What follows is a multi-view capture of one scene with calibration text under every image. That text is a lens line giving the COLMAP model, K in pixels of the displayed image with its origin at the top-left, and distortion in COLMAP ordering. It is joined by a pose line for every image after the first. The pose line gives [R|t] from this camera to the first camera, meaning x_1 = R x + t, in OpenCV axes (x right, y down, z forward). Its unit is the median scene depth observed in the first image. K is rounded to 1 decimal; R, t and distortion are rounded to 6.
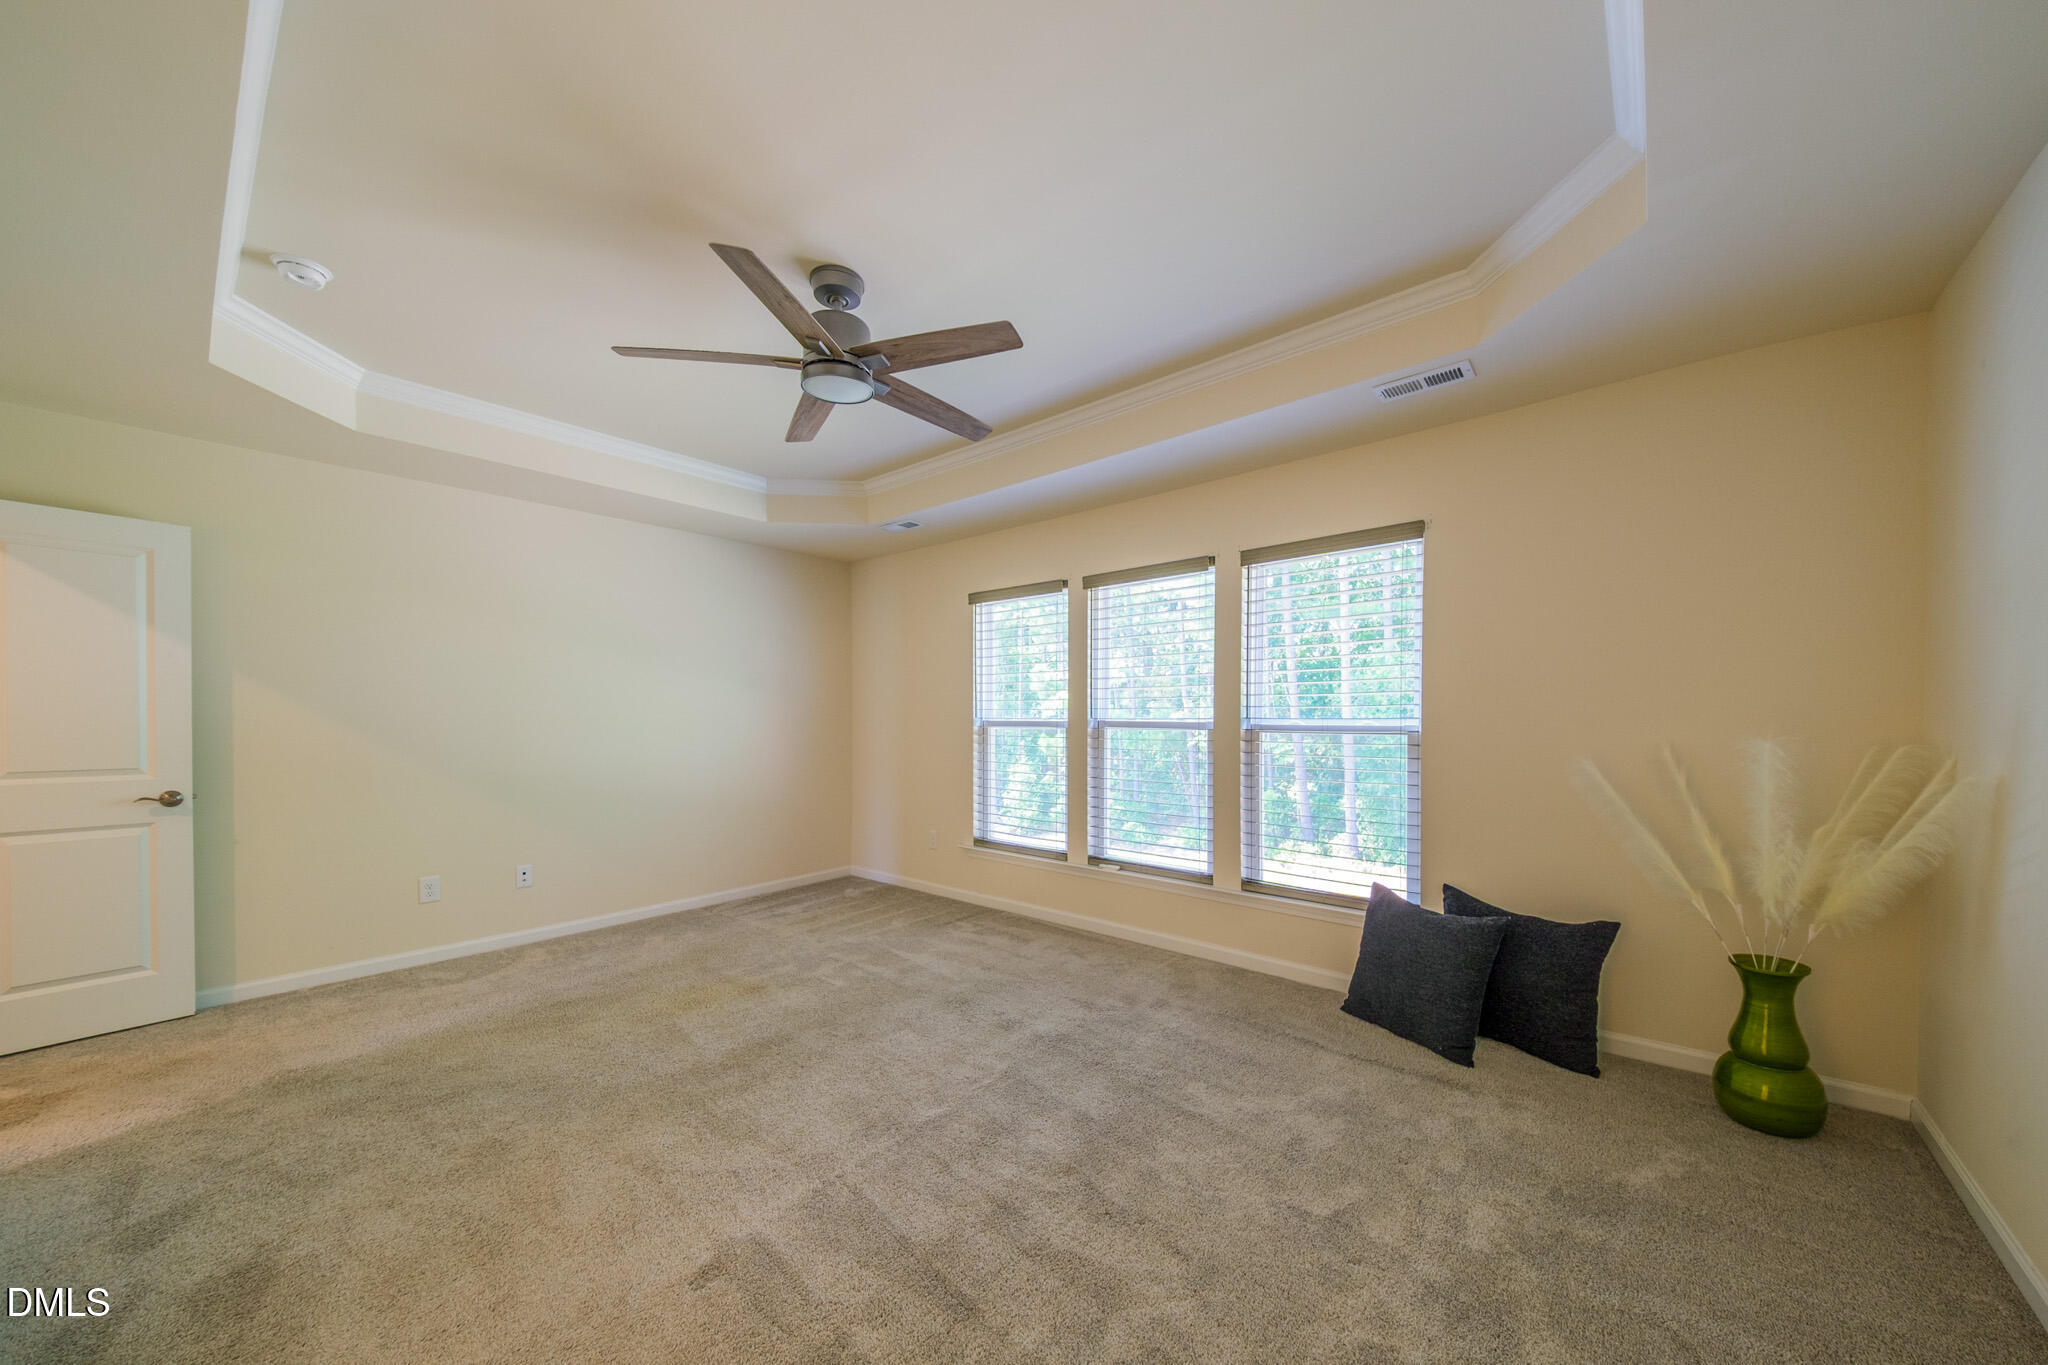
lens RADIAL K [[673.3, 0, 1011.1], [0, 673.3, 724.6], [0, 0, 1]] dist [-0.000581, -0.000035]
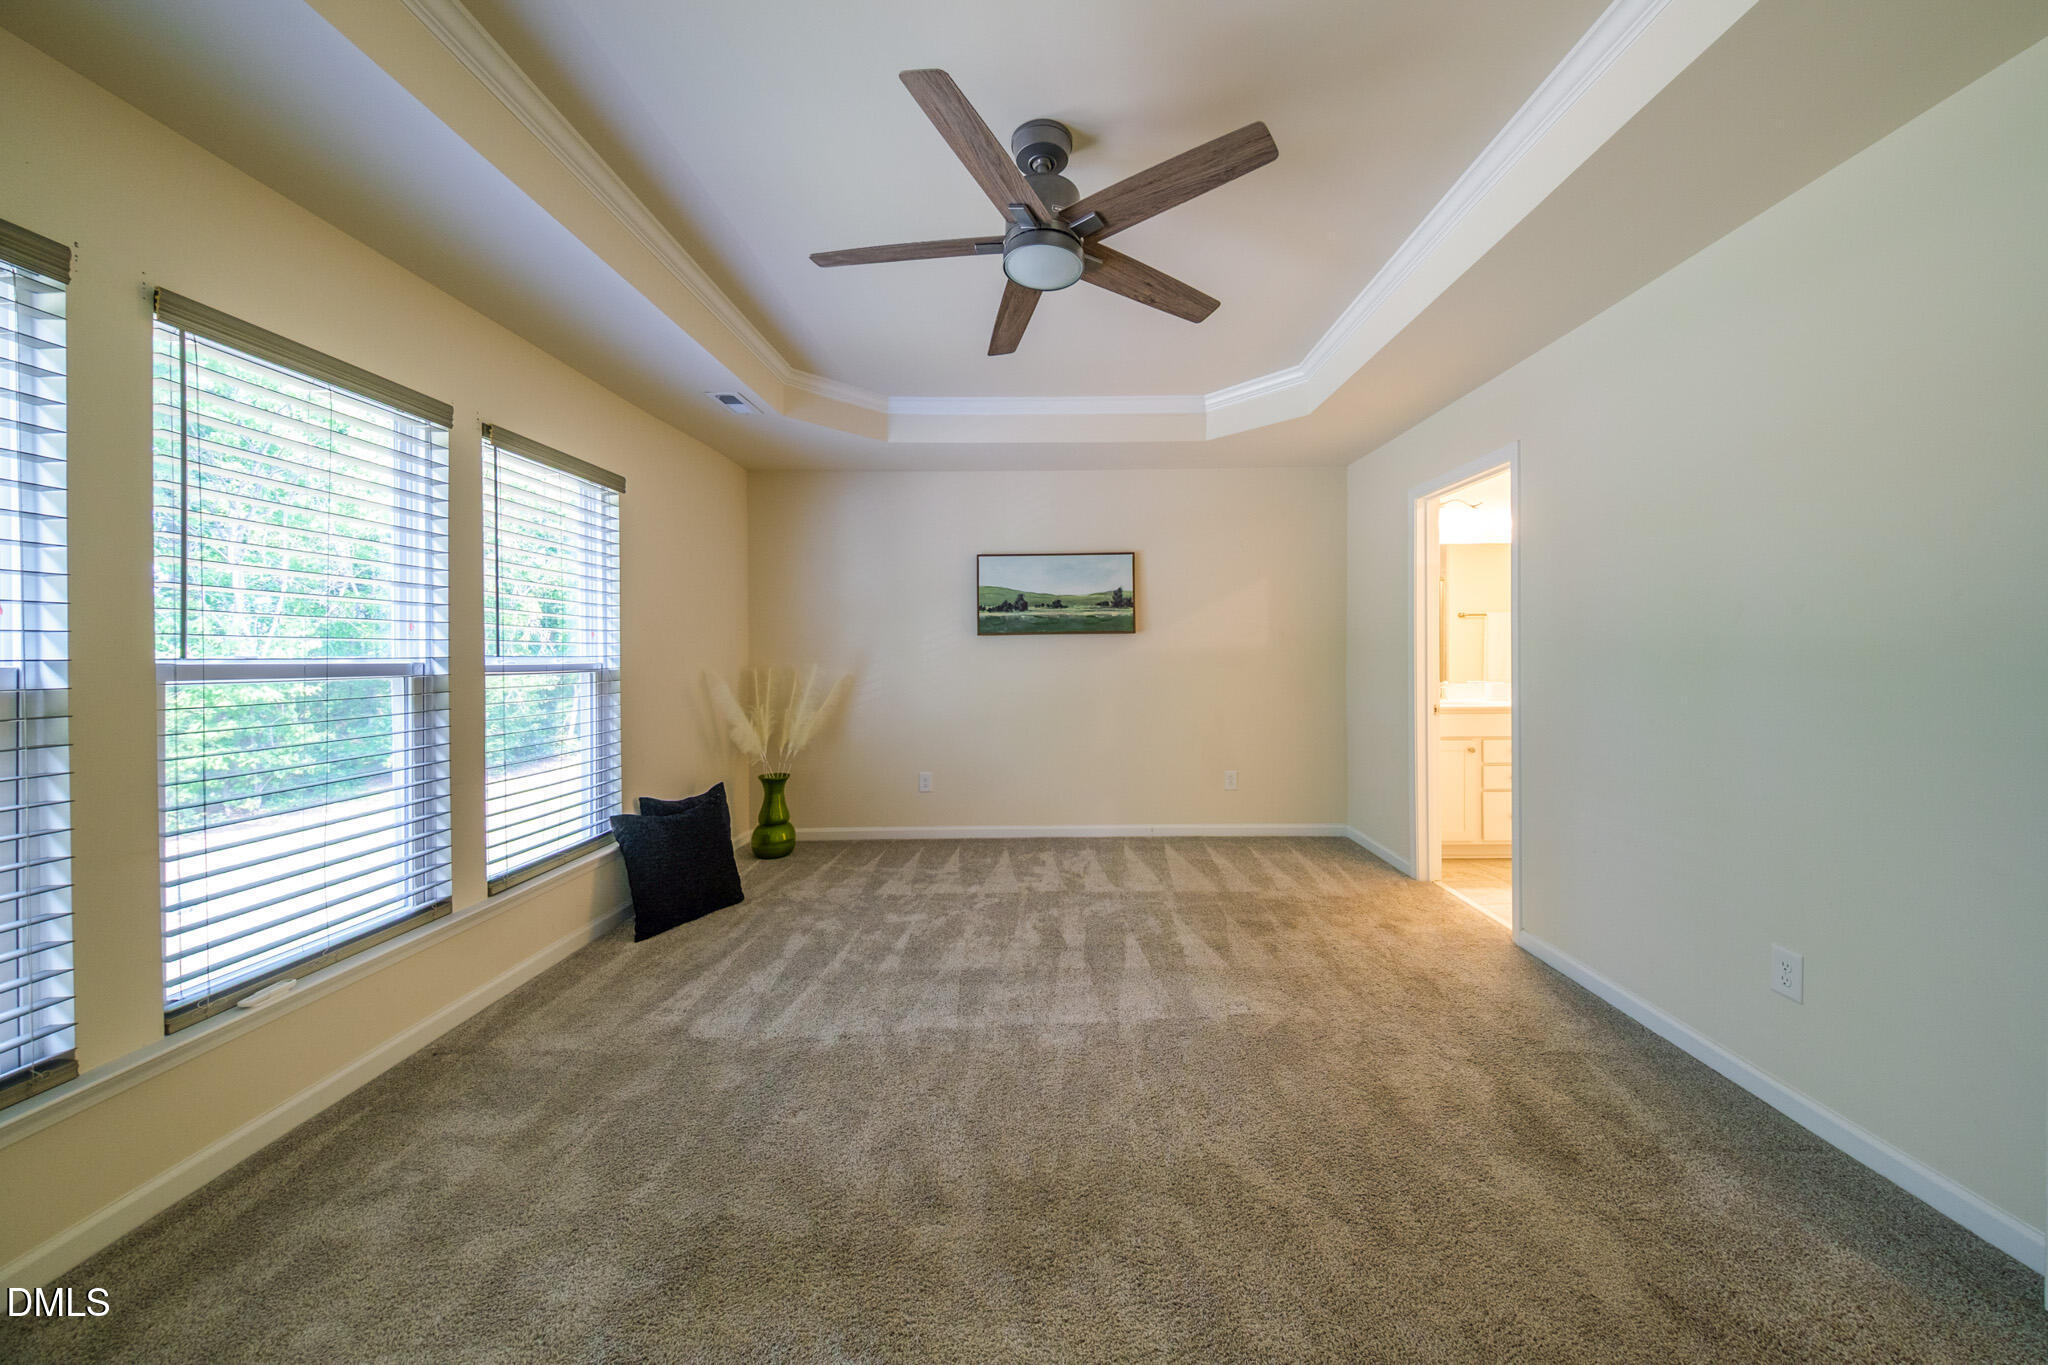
lens RADIAL K [[712.5, 0, 1033.8], [0, 712.5, 666.4], [0, 0, 1]] dist [0.005908, -0.005618]
pose [[-0.651048, -0.011078, 0.758956, -0.579237], [0.008447, 0.999726, 0.021838, -0.011576], [-0.758990, 0.020629, -0.650776, 1.006311]]
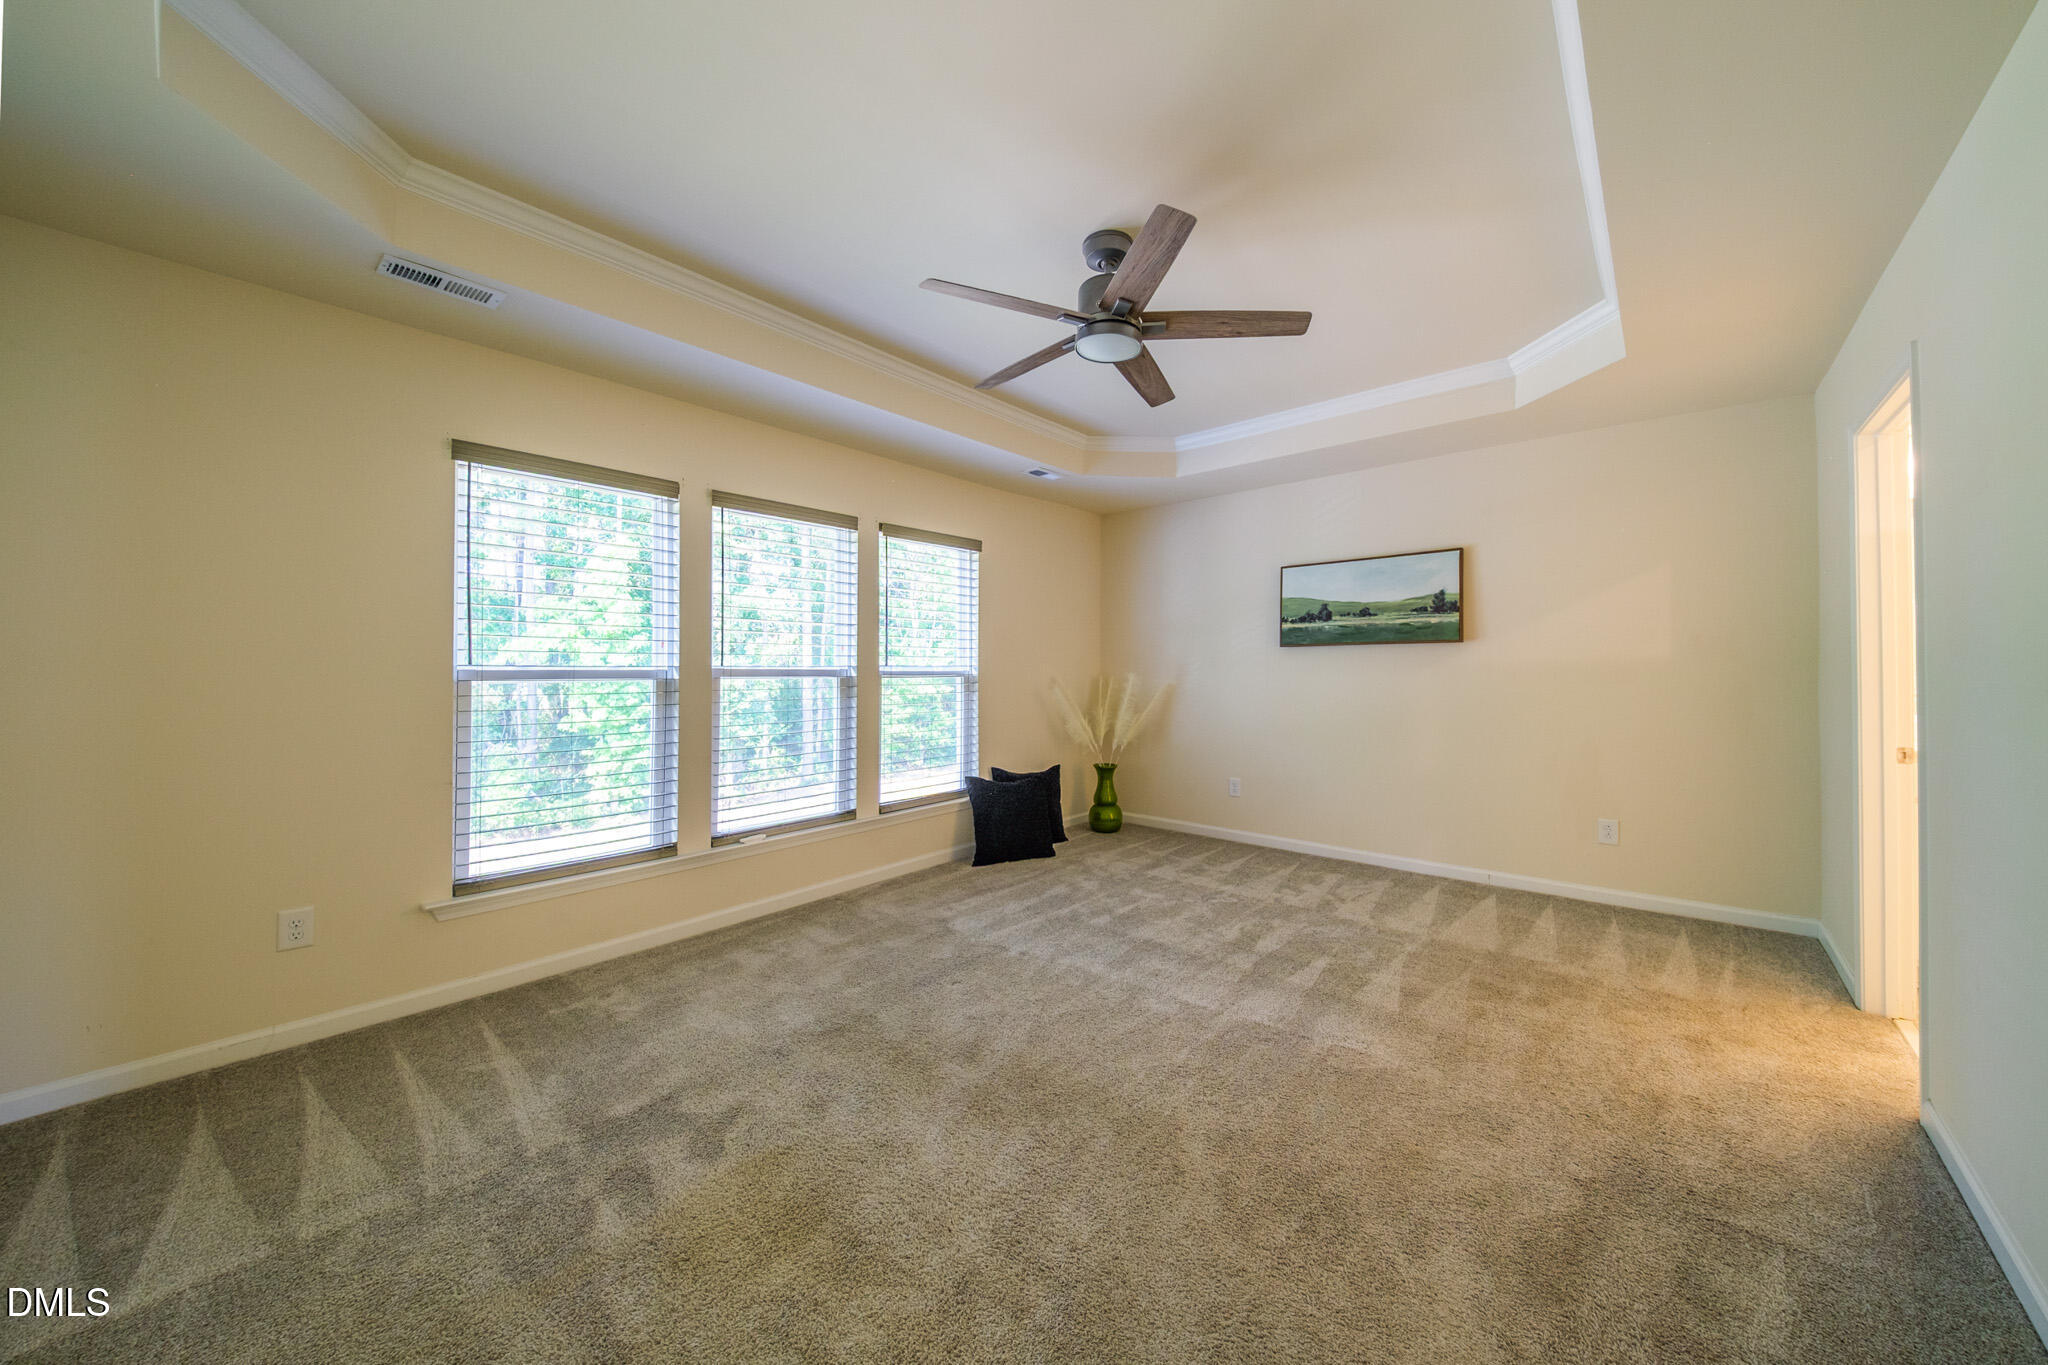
lens RADIAL K [[712.5, 0, 1025.6], [0, 712.5, 662.6], [0, 0, 1]] dist [0.005908, -0.005618]
pose [[0.014243, 0.003810, 0.999891, -0.841723], [0.006318, 0.999972, -0.003900, -0.009258], [-0.999879, 0.006373, 0.014219, 0.698961]]
